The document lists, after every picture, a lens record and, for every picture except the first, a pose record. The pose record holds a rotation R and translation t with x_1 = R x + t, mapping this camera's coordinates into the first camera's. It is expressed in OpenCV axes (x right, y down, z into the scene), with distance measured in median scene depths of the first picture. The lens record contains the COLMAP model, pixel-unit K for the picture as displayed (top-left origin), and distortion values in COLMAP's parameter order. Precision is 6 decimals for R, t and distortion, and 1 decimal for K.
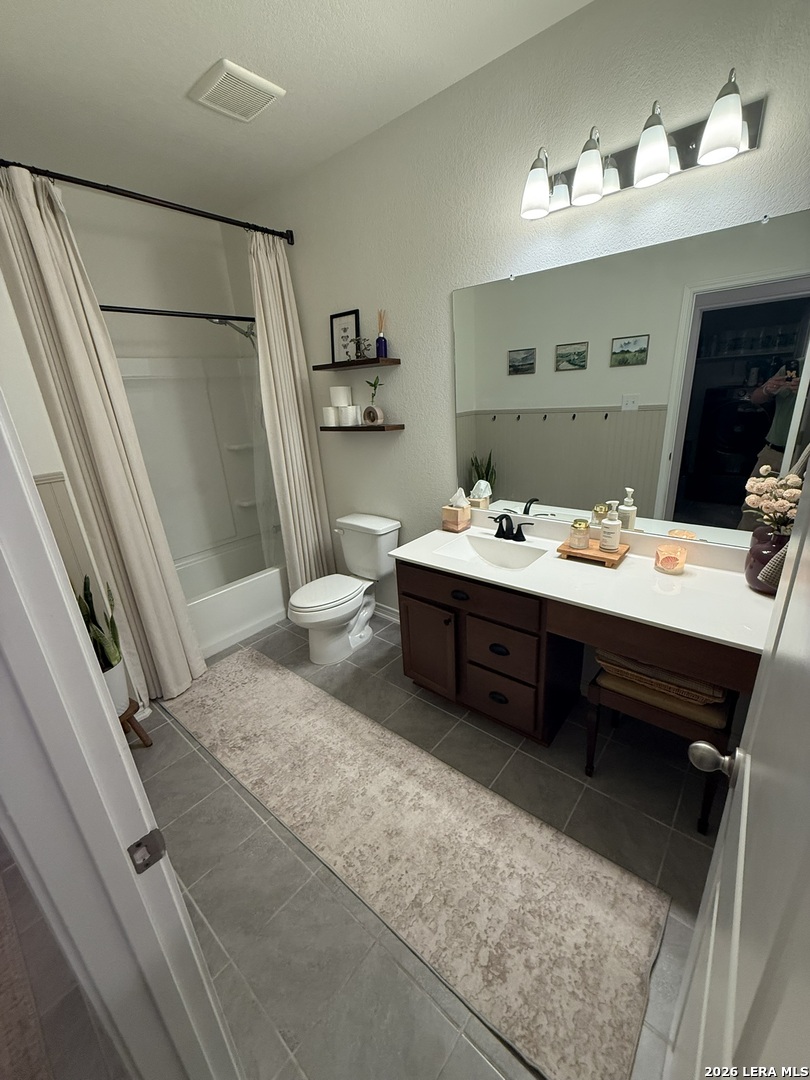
lens RADIAL K [[430.6, 0, 405.0], [0, 430.6, 540.0], [0, 0, 1]] dist [-0.000575, -0.000440]
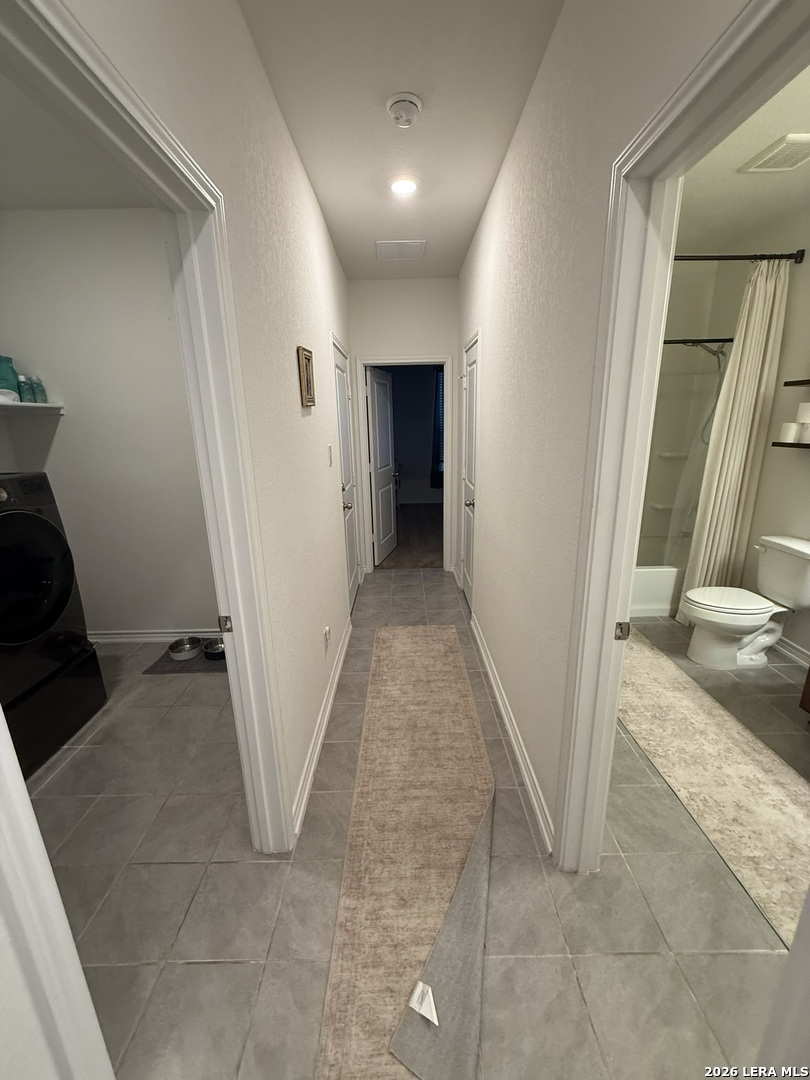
lens RADIAL K [[430.6, 0, 405.0], [0, 430.6, 540.0], [0, 0, 1]] dist [-0.000575, -0.000440]
pose [[0.654749, 0.246989, -0.714353, 0.013526], [-0.267885, 0.959583, 0.086244, 0.101185], [0.706782, 0.134896, 0.694451, -0.273664]]
